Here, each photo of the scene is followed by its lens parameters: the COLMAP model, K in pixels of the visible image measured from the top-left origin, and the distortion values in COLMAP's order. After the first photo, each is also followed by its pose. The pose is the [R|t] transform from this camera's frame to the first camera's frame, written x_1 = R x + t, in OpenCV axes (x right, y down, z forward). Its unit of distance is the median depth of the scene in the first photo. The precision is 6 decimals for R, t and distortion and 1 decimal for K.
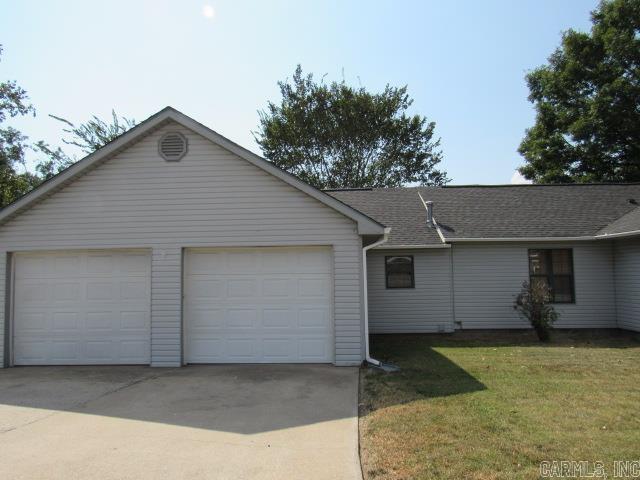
lens RADIAL K [[456.8, 0, 320.0], [0, 456.8, 240.0], [0, 0, 1]] dist [-0.025214, 0.000167]
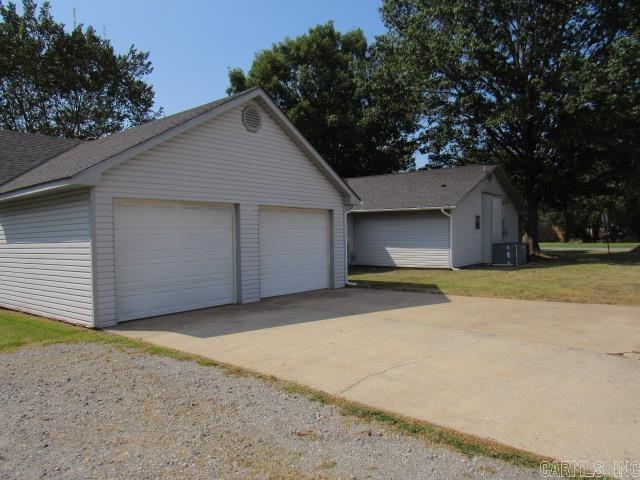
lens RADIAL K [[456.8, 0, 320.0], [0, 456.8, 240.0], [0, 0, 1]] dist [-0.025214, 0.000167]
pose [[0.602749, -0.000696, 0.797930, -1.150248], [-0.059533, 0.997173, 0.045840, 0.043211], [-0.795707, -0.075134, 0.601004, 0.121876]]
